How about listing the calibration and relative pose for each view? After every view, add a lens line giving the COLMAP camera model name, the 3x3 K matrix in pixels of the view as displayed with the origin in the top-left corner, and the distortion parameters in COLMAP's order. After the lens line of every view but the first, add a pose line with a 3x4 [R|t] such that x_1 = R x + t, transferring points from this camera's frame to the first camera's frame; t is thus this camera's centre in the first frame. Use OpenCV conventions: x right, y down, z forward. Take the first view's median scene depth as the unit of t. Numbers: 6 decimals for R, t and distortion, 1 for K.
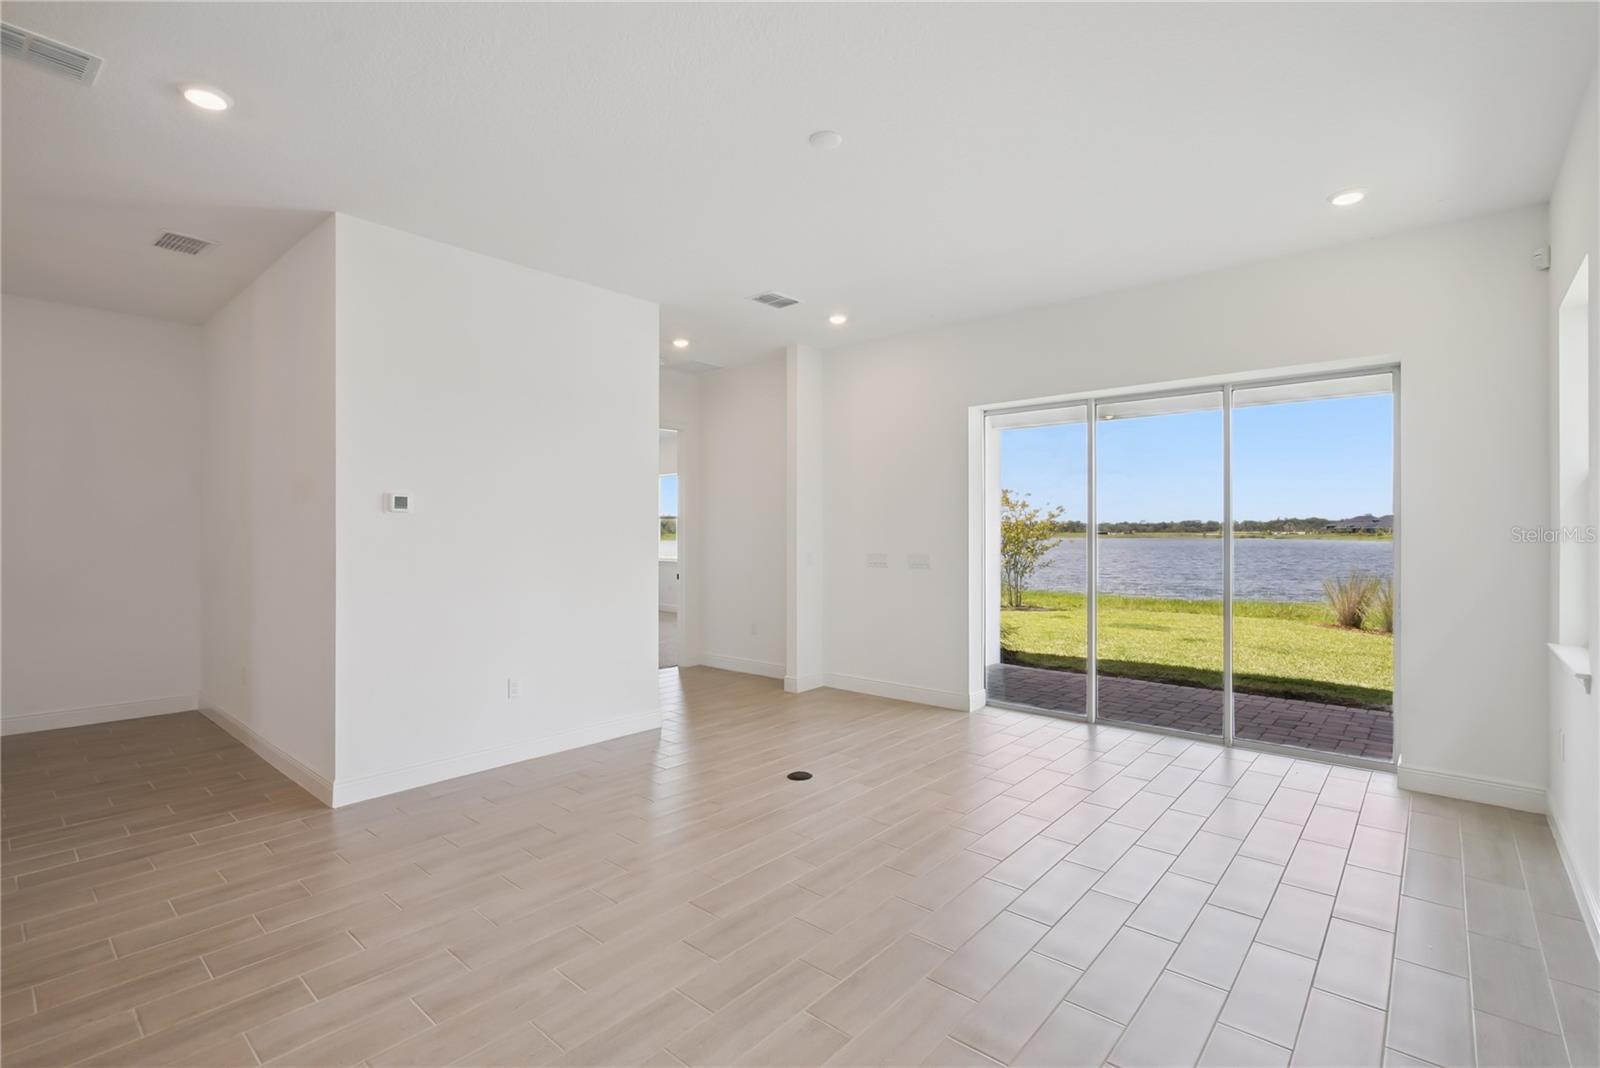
lens RADIAL K [[730.0, 0, 809.8], [0, 730.0, 539.8], [0, 0, 1]] dist [-0.004954, 0.002608]
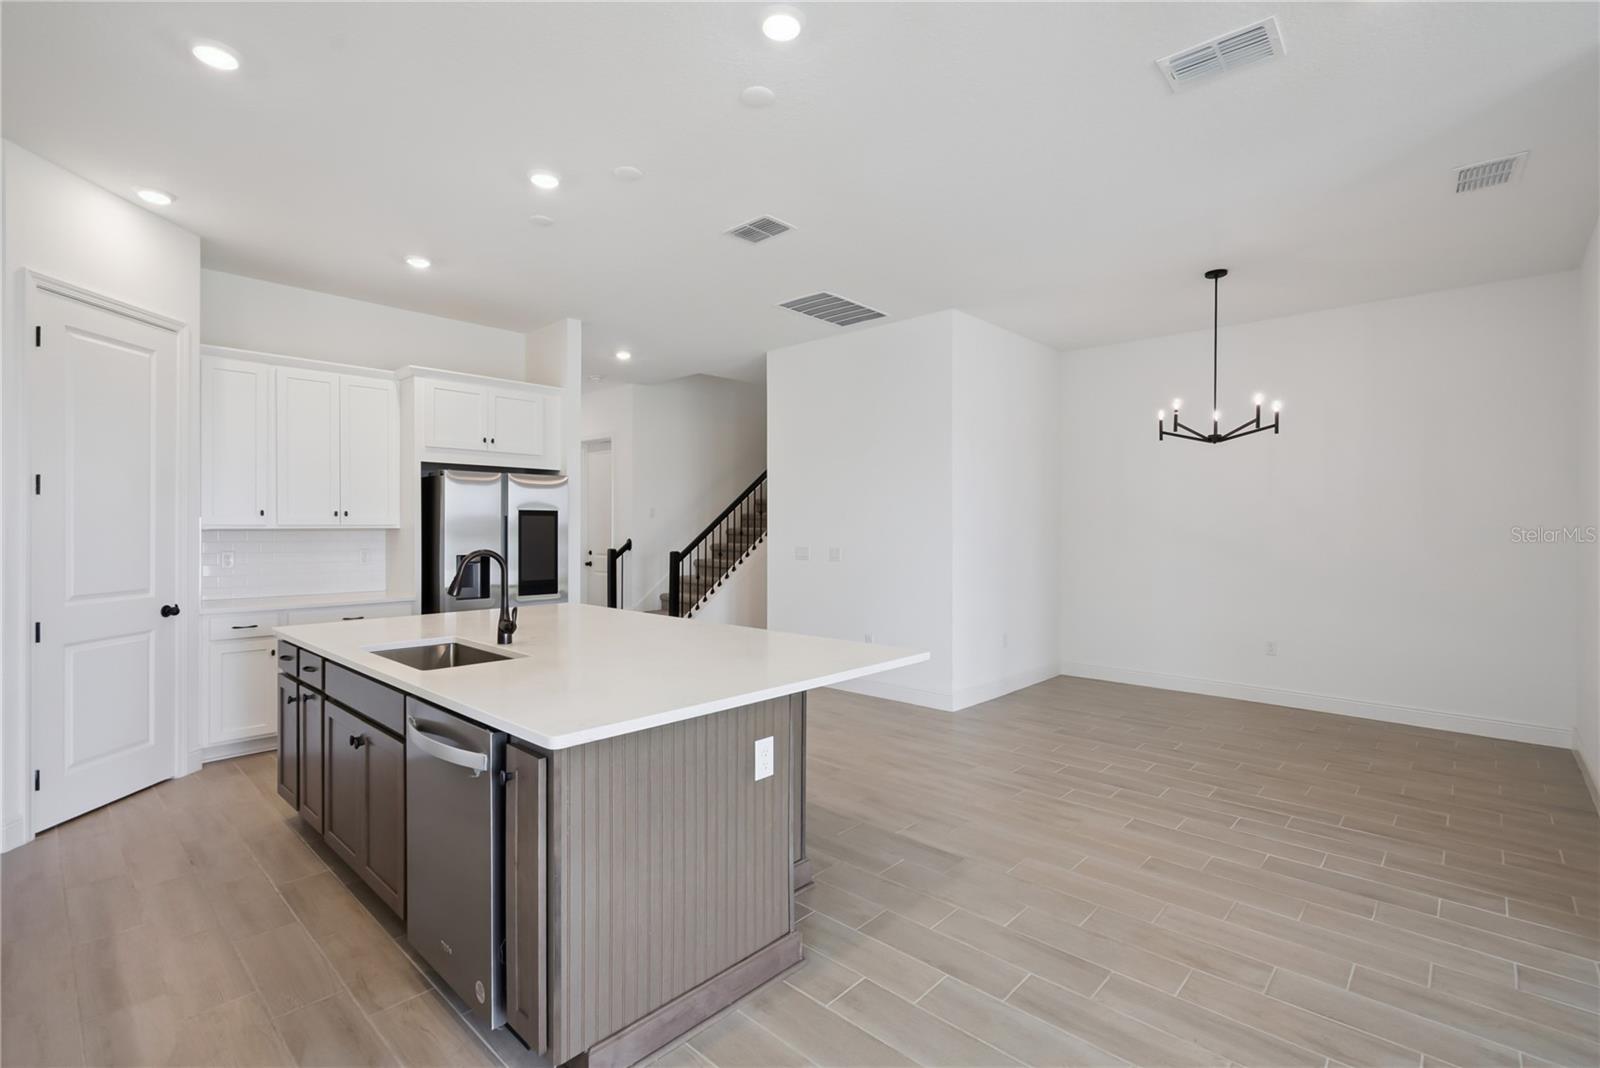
lens RADIAL K [[730.0, 0, 803.3], [0, 730.0, 531.3], [0, 0, 1]] dist [-0.004954, 0.002608]
pose [[-0.032876, 0.007798, -0.999429, -0.012064], [-0.014992, 0.999853, 0.008295, -0.001467], [0.999347, 0.015256, -0.032754, 0.200657]]
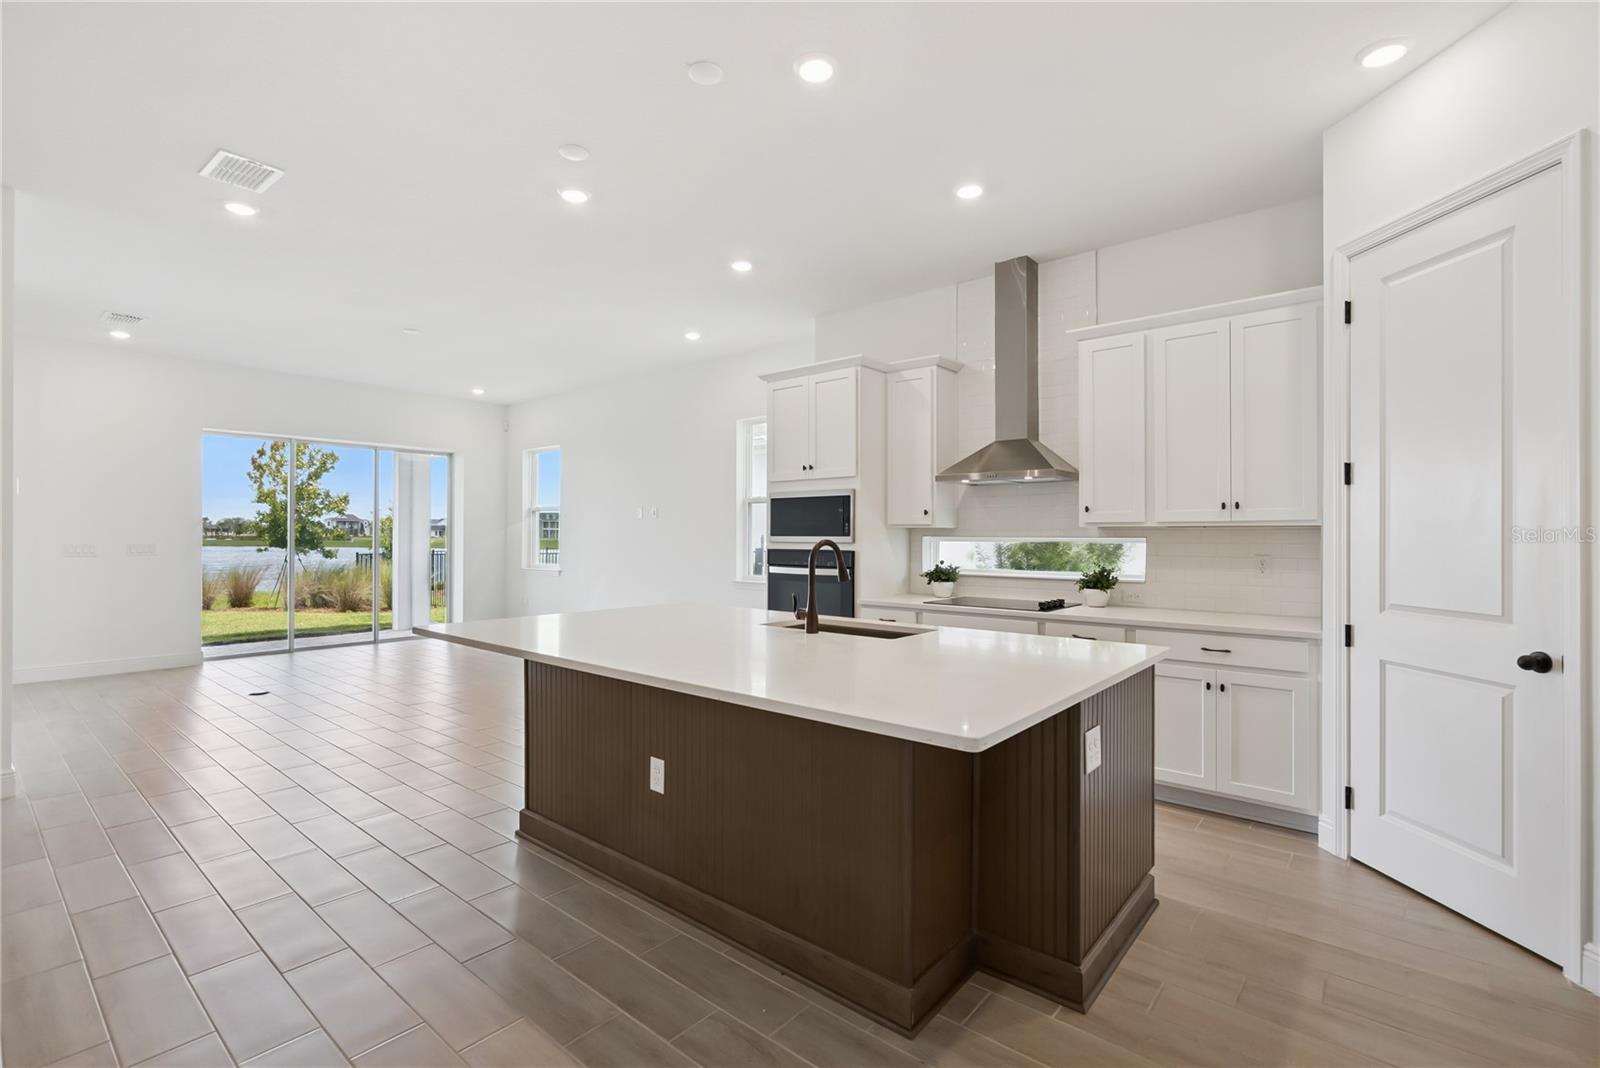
lens RADIAL K [[730.0, 0, 799.6], [0, 730.0, 531.8], [0, 0, 1]] dist [-0.004954, 0.002608]
pose [[-0.012567, 0.005933, 0.999903, -1.167339], [0.007763, 0.999953, -0.005836, 0.018627], [-0.999891, 0.007689, -0.012613, -0.035944]]
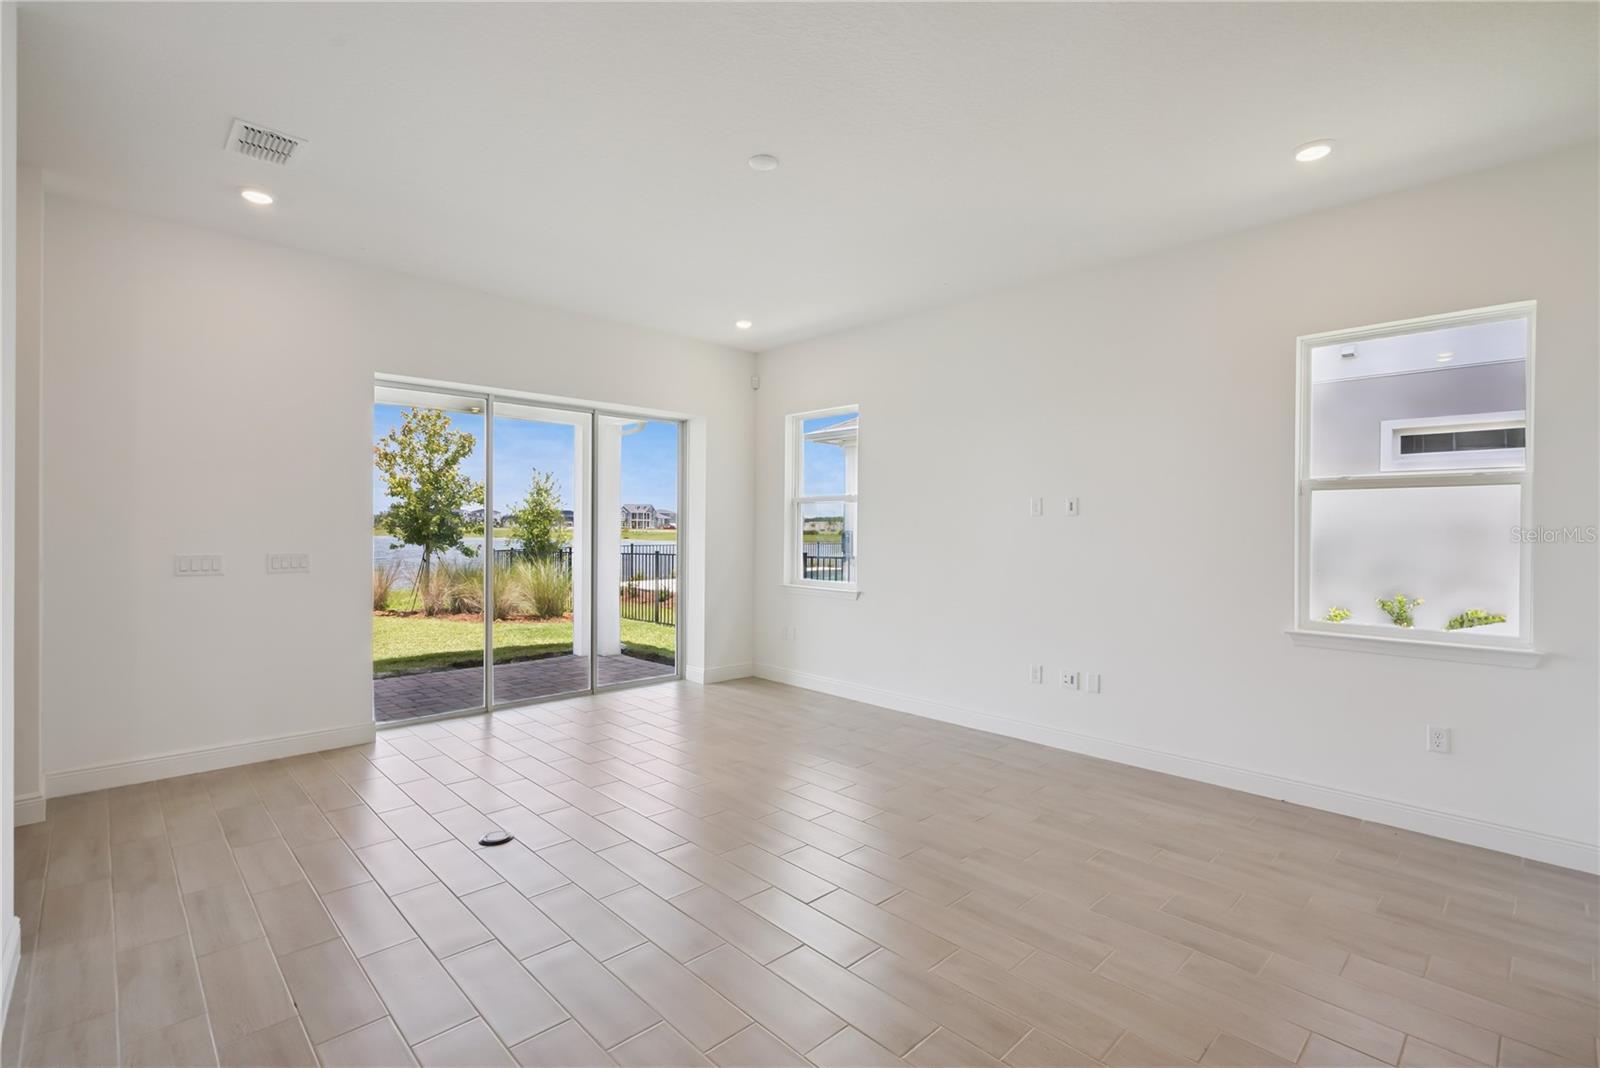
lens RADIAL K [[730.0, 0, 807.9], [0, 730.0, 530.9], [0, 0, 1]] dist [-0.004954, 0.002608]
pose [[0.081027, -0.004207, 0.996703, -0.602972], [0.002534, 0.999989, 0.004015, -0.004442], [-0.996709, 0.002200, 0.081037, 0.485207]]
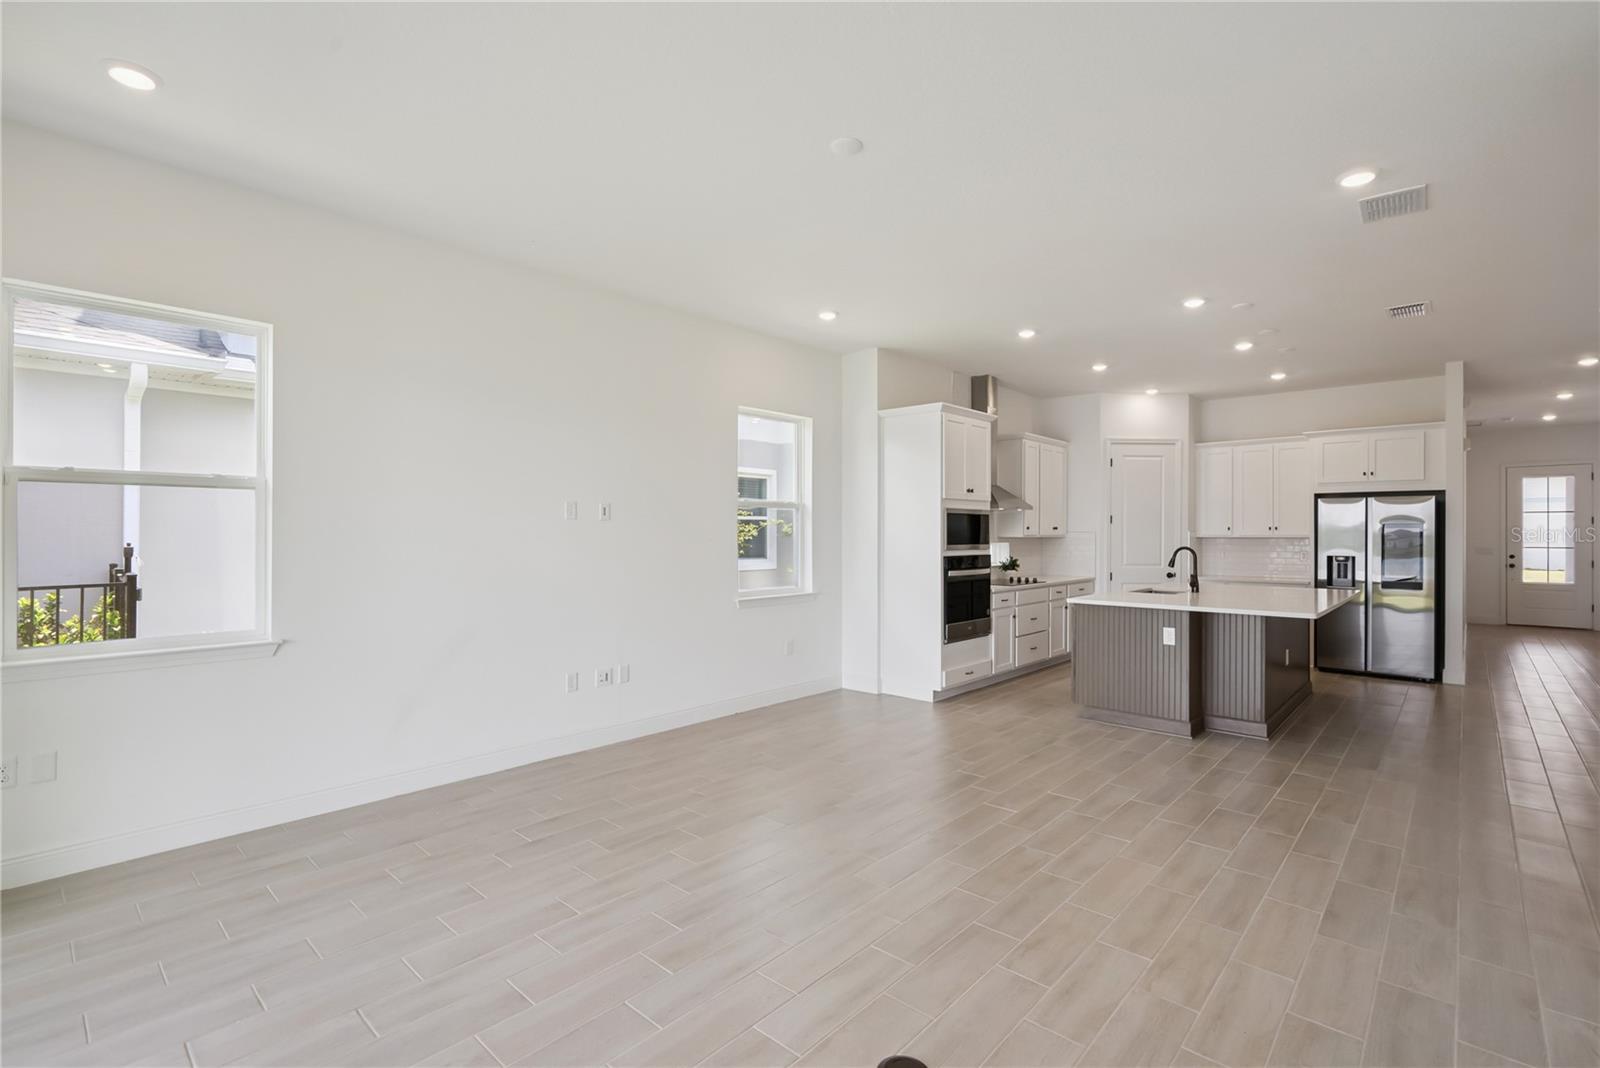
lens RADIAL K [[730.0, 0, 801.4], [0, 730.0, 535.1], [0, 0, 1]] dist [-0.004954, 0.002608]
pose [[-0.999612, -0.001625, 0.027795, 0.028402], [-0.001253, 0.999910, 0.013387, -0.012581], [-0.027815, 0.013346, -0.999524, 1.154814]]
